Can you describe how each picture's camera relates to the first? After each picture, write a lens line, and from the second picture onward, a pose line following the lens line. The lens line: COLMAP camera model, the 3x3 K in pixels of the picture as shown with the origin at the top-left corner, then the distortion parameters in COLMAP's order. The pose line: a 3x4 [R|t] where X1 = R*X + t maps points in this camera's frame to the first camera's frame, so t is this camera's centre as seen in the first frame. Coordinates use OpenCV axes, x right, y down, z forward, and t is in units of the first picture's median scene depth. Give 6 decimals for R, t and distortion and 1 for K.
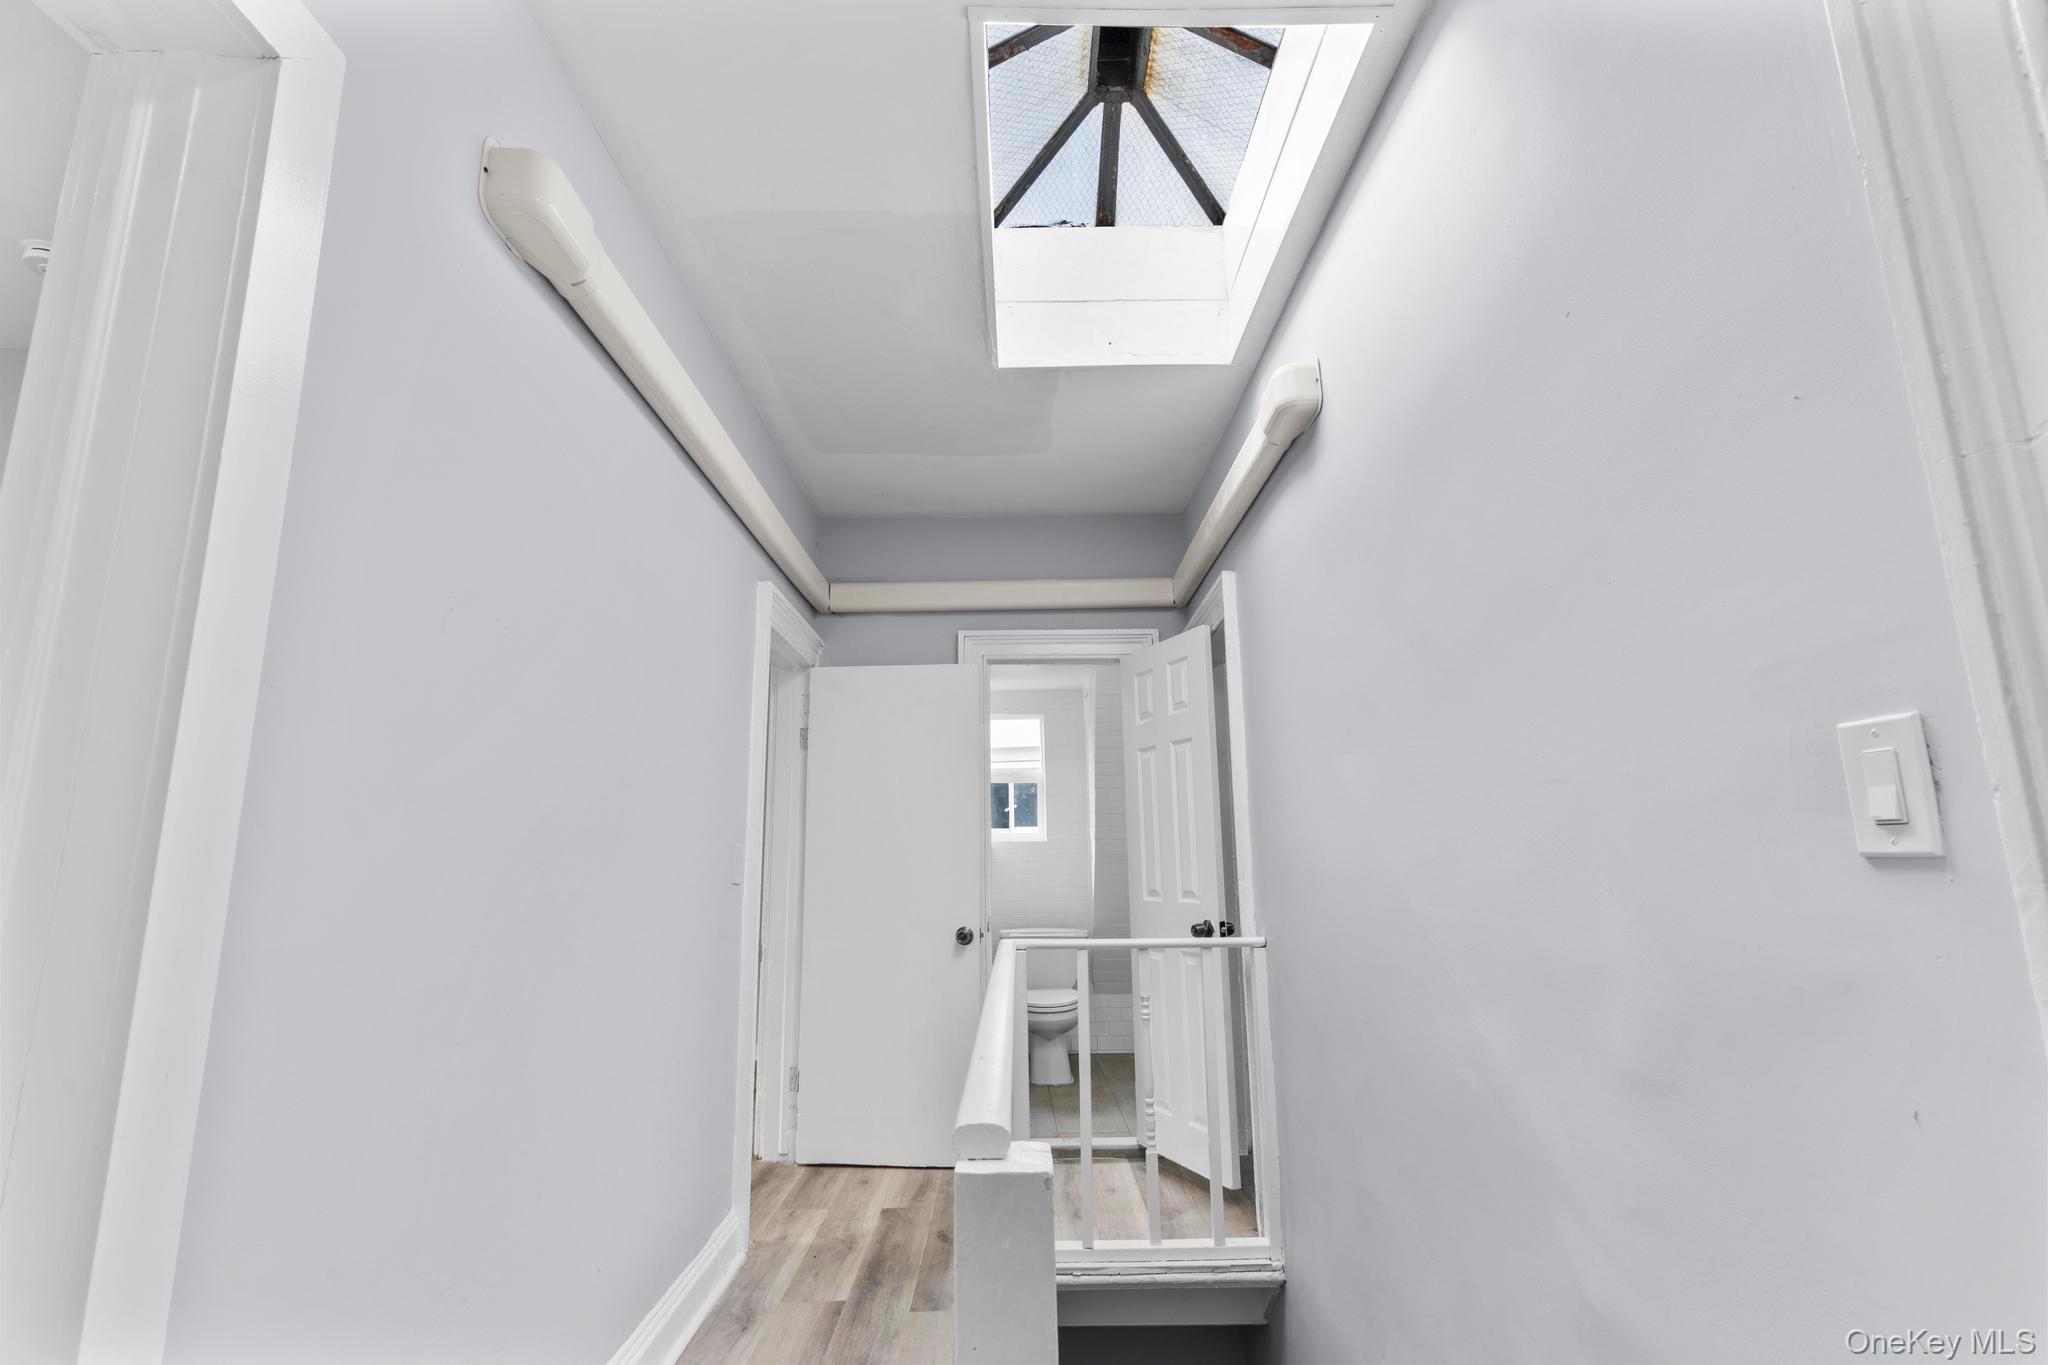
lens RADIAL K [[904.1, 0, 1028.0], [0, 904.1, 685.5], [0, 0, 1]] dist [-0.002407, -0.000444]
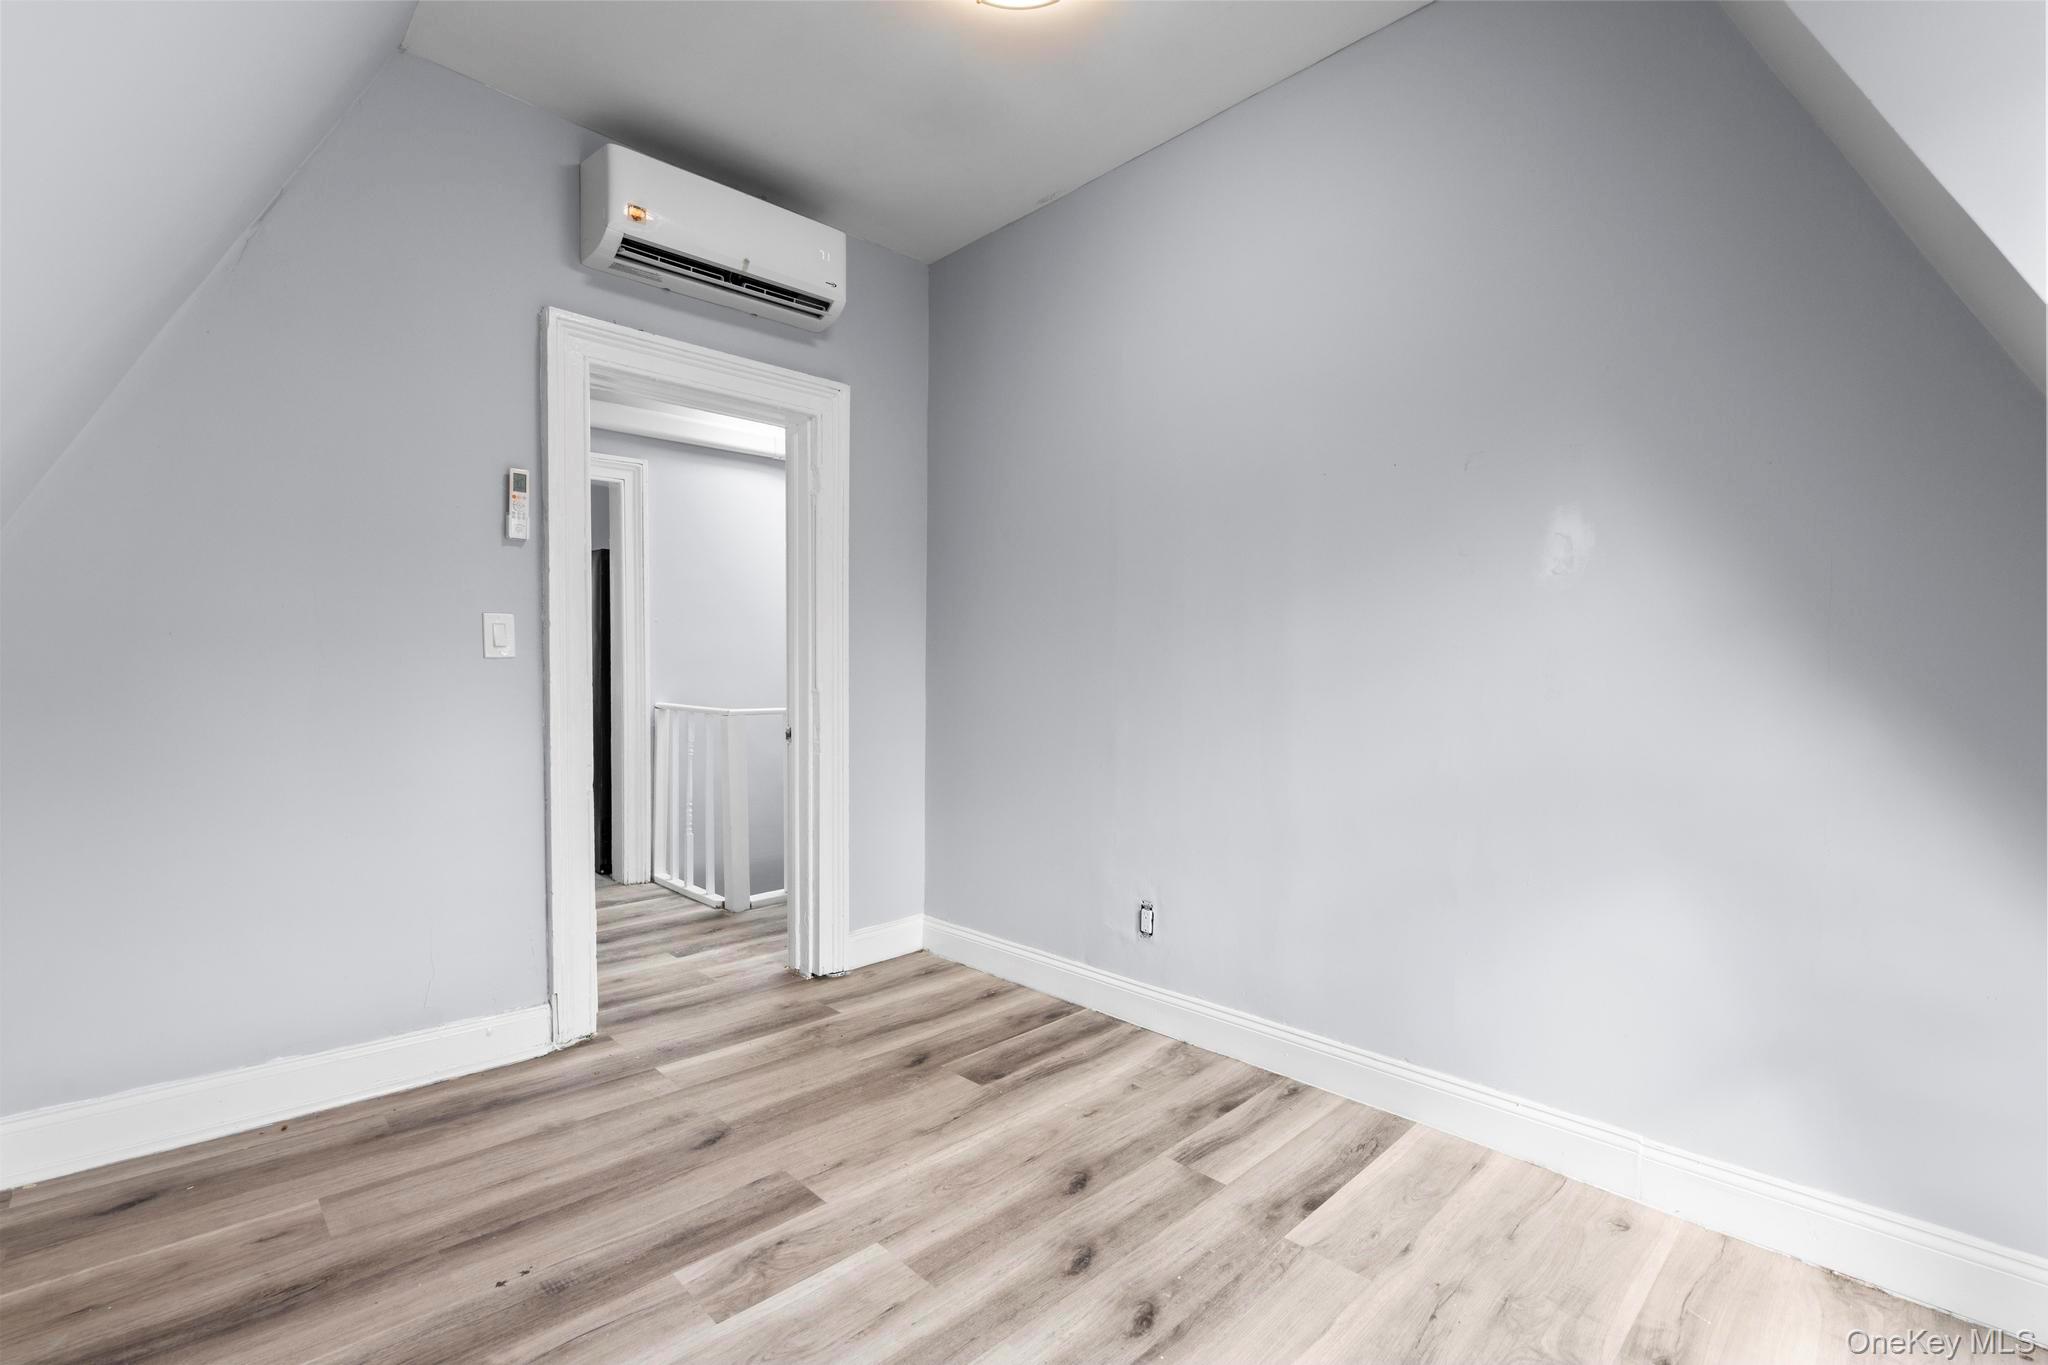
lens RADIAL K [[904.1, 0, 1019.5], [0, 904.1, 674.5], [0, 0, 1]] dist [-0.002407, -0.000444]
pose [[-0.678491, 0.009214, 0.734551, -1.218581], [-0.115989, 0.986035, -0.119505, 0.345519], [-0.725394, -0.166282, -0.667948, 1.496217]]
